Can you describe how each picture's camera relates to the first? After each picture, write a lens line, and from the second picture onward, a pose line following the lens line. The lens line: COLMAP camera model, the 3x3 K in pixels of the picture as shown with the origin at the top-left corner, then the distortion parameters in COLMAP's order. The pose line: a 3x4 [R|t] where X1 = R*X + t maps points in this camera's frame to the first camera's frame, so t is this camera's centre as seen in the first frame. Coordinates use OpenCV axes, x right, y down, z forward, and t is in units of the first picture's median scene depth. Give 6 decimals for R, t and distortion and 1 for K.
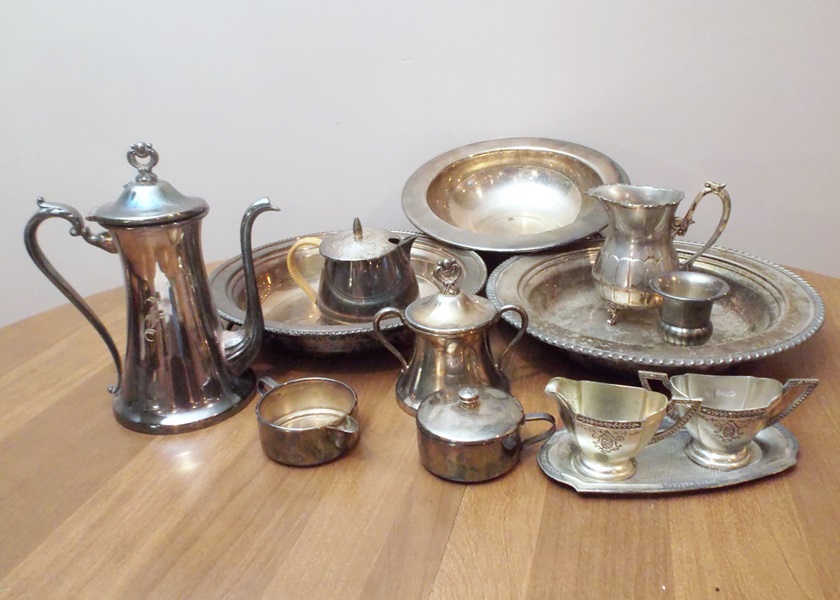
lens RADIAL K [[751.0, 0, 420.0], [0, 751.0, 300.0], [0, 0, 1]] dist [-0.010020, 0.018419]
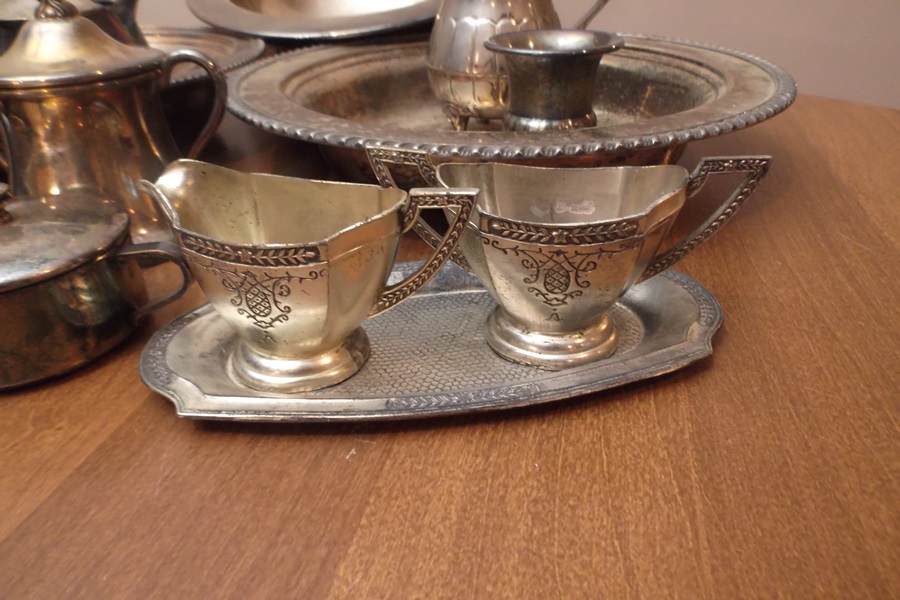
lens RADIAL K [[665.1, 0, 450.0], [0, 665.1, 300.0], [0, 0, 1]] dist [0.002982, 0.000866]
pose [[0.999742, 0.004534, 0.022249, 0.260498], [-0.006898, 0.994201, 0.107314, 0.111609], [-0.021634, -0.107440, 0.993976, 0.473995]]
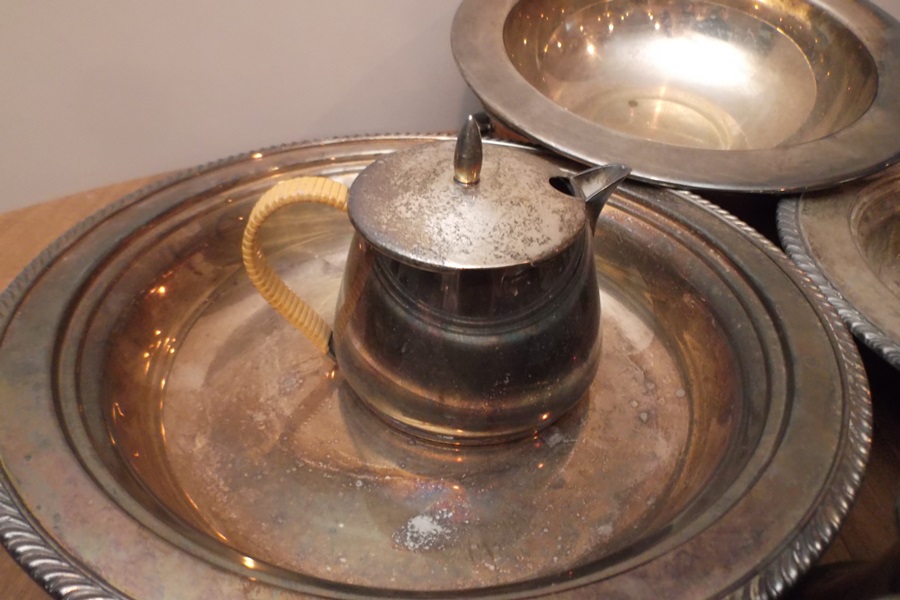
lens RADIAL K [[665.1, 0, 450.0], [0, 665.1, 300.0], [0, 0, 1]] dist [0.002982, 0.000866]
pose [[0.967548, -0.084302, 0.238209, -0.183137], [0.034652, 0.978067, 0.205387, -0.102259], [-0.250299, -0.190468, 0.949248, 0.783170]]
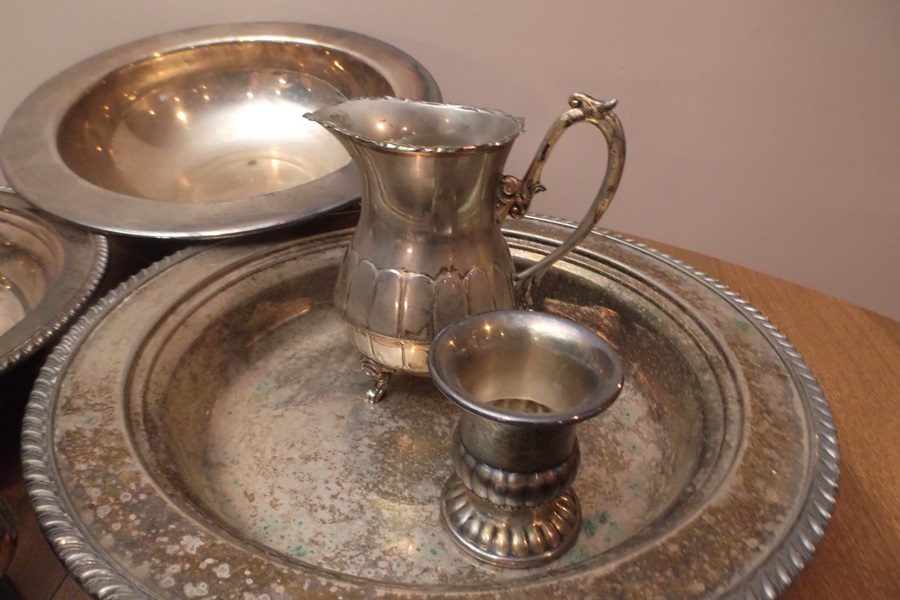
lens RADIAL K [[665.1, 0, 450.0], [0, 665.1, 300.0], [0, 0, 1]] dist [0.002982, 0.000866]
pose [[0.982002, -0.020252, 0.187780, 0.243052], [-0.001595, 0.993310, 0.115469, -0.086280], [-0.188863, -0.113690, 0.975400, 0.639127]]
